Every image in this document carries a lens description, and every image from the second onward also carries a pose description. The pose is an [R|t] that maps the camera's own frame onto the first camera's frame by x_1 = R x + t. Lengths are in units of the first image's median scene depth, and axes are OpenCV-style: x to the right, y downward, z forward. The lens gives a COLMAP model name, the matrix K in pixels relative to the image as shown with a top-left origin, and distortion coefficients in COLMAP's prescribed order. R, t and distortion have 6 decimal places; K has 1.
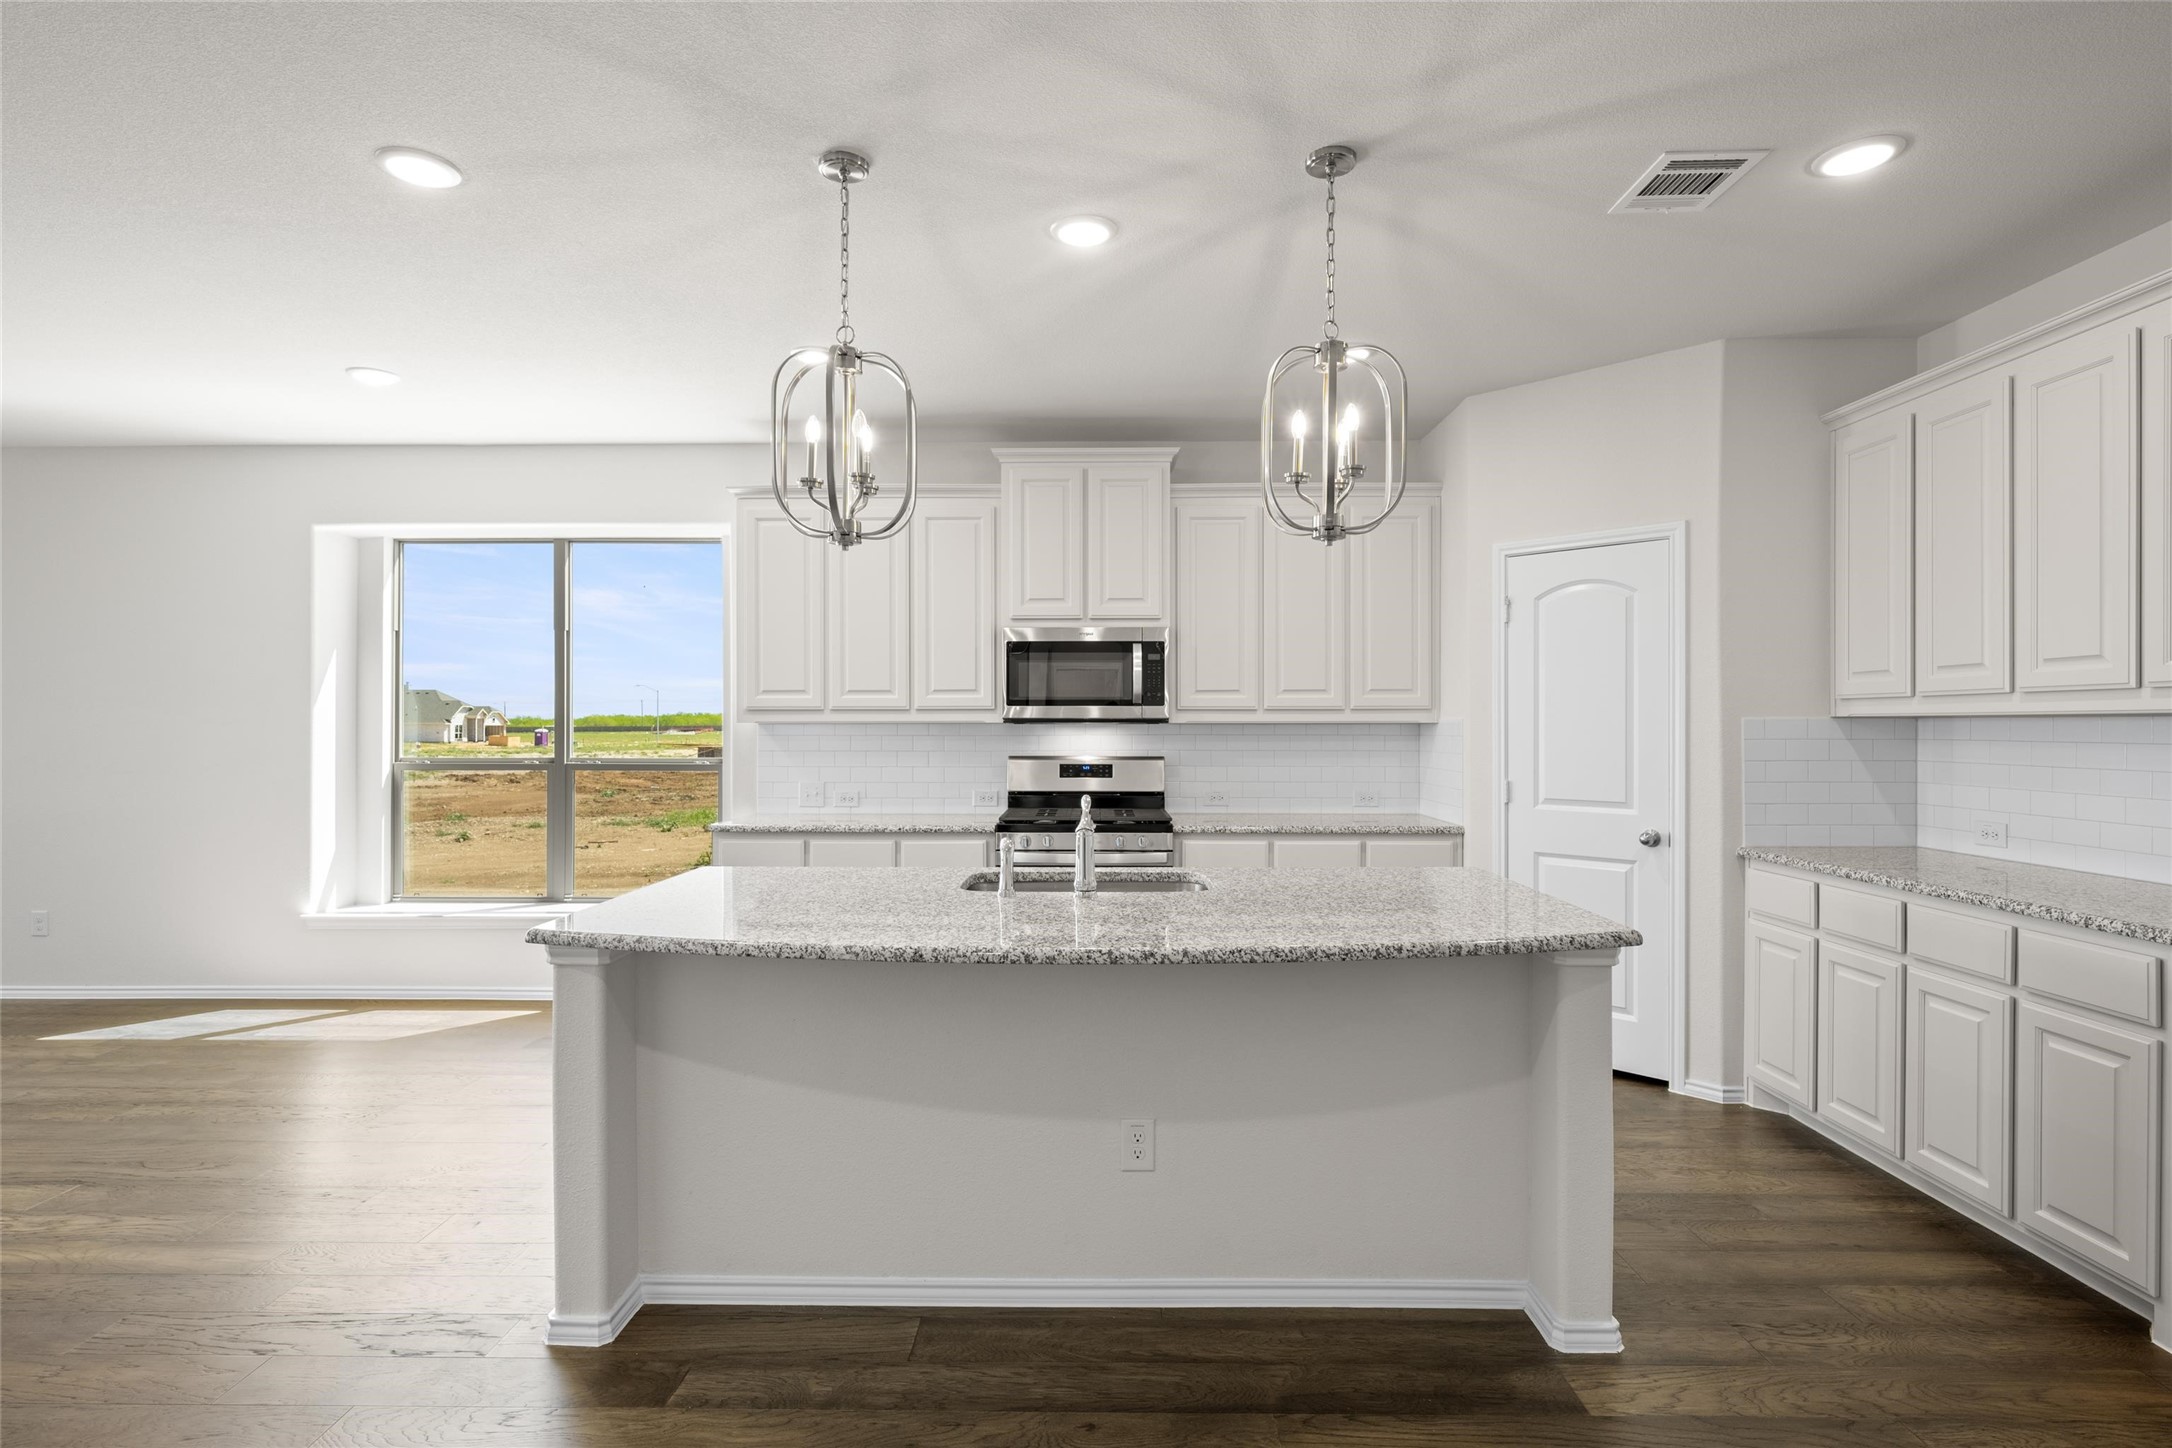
lens RADIAL K [[1059.7, 0, 1095.6], [0, 1059.7, 727.1], [0, 0, 1]] dist [-0.000735, -0.000092]
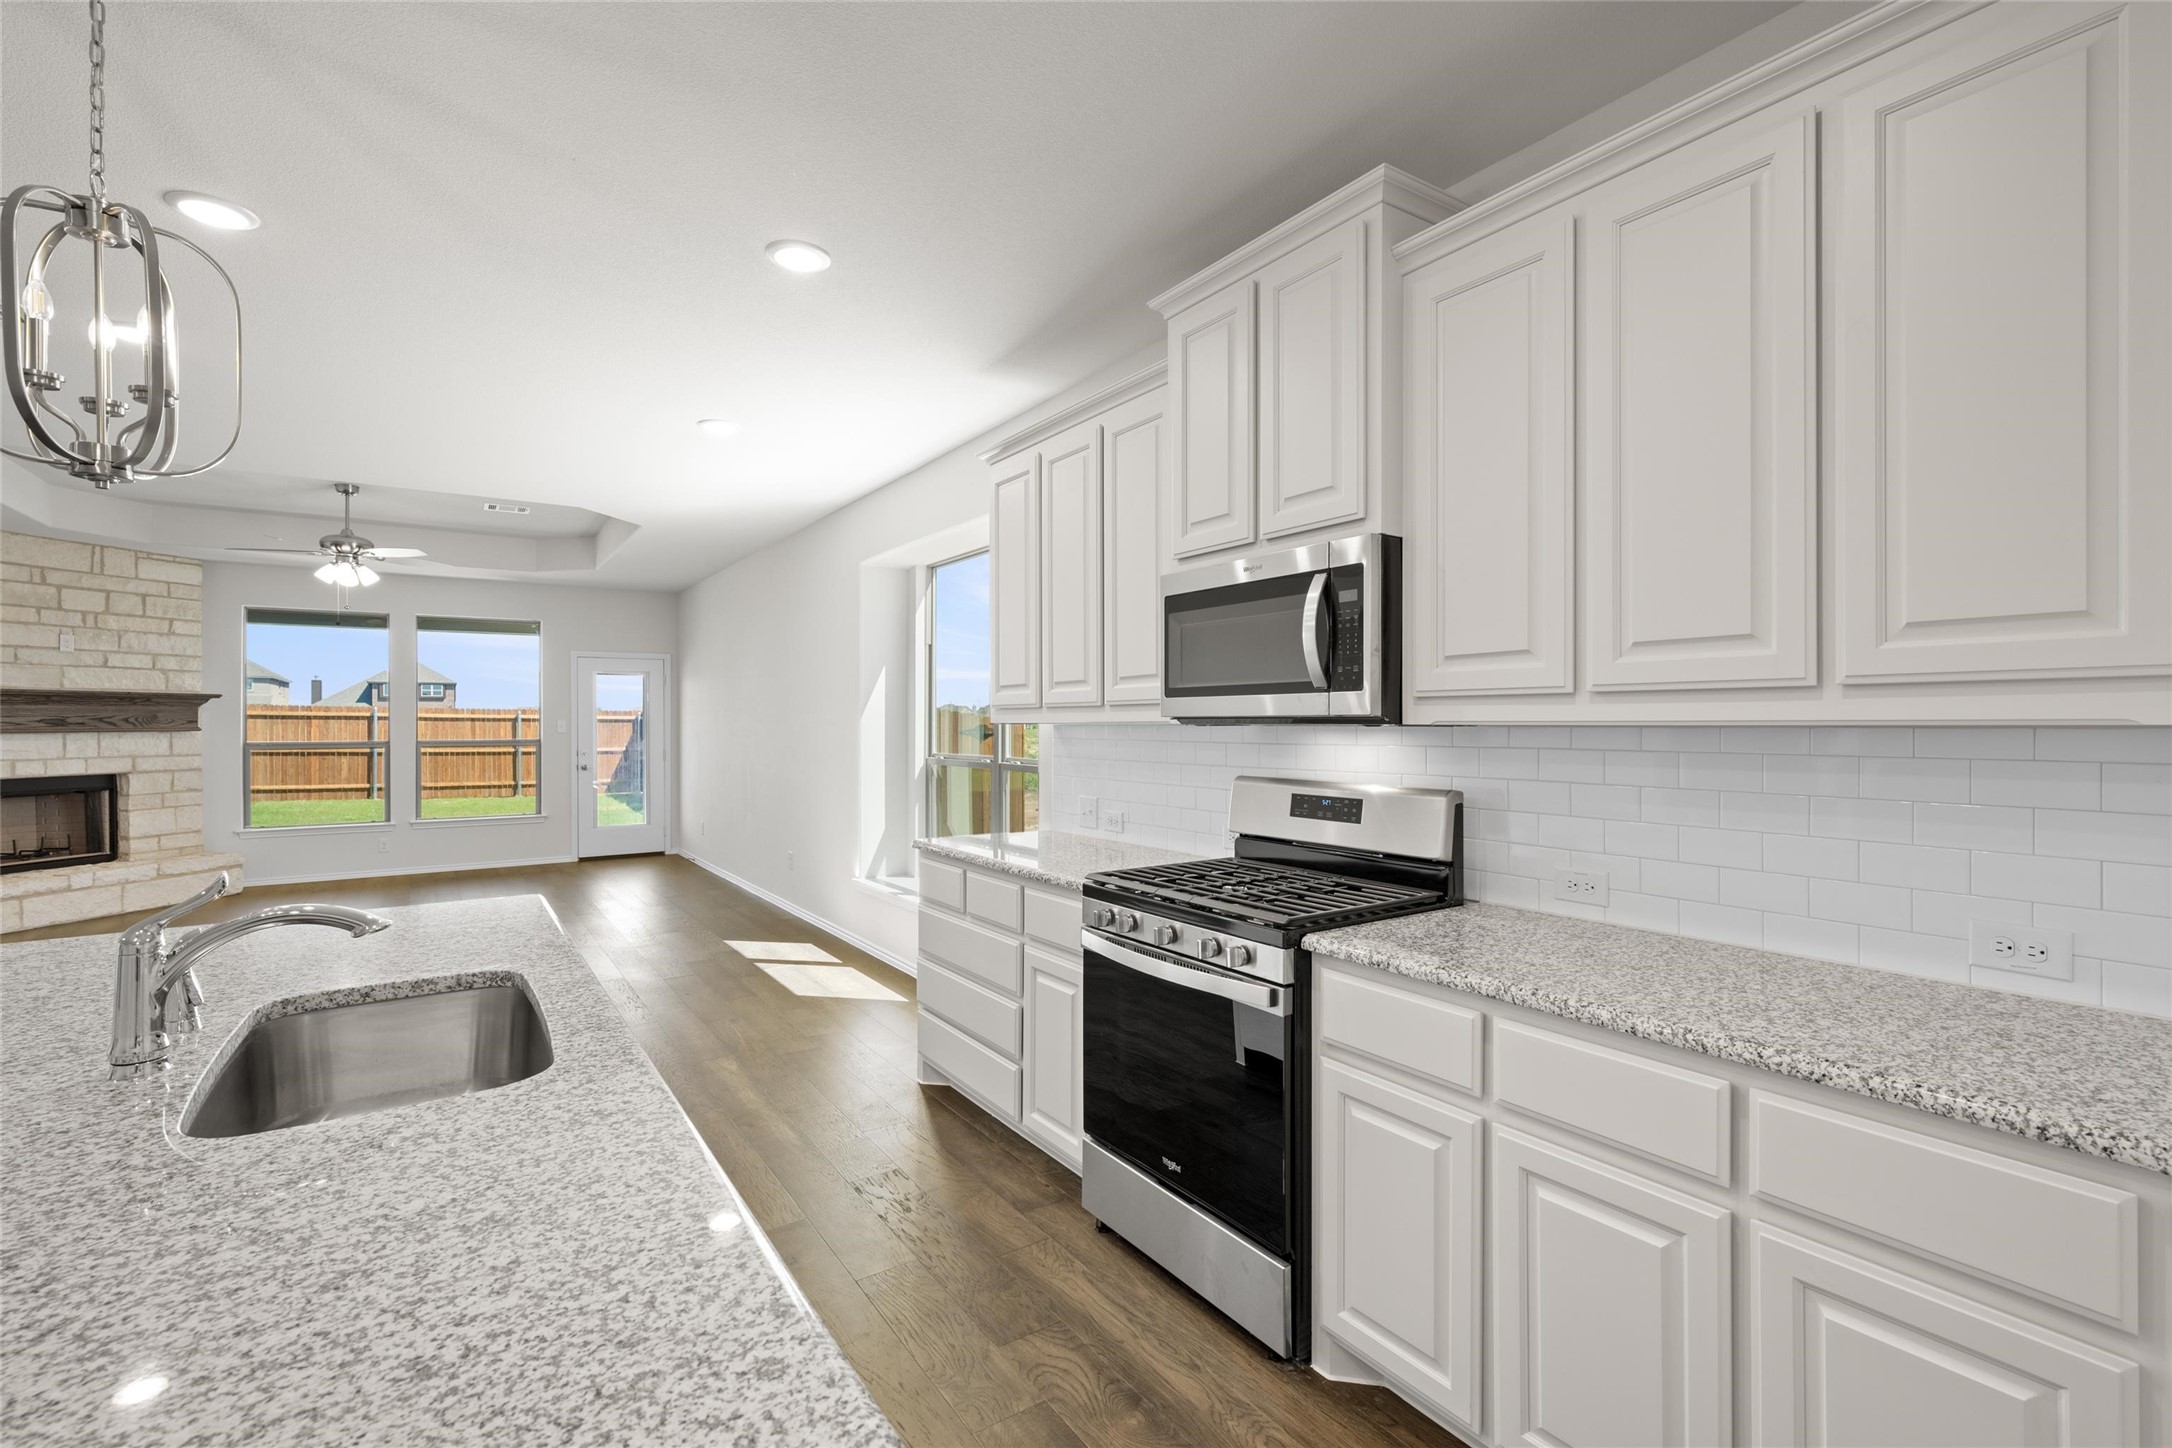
lens RADIAL K [[975.8, 0, 1086.0], [0, 975.8, 724.0], [0, 0, 1]] dist [-0.001297, -0.000202]
pose [[0.564483, 0.001051, -0.825444, 0.390060], [-0.000031, 0.999999, 0.001251, -0.005259], [0.825444, -0.000681, 0.564483, 0.660127]]
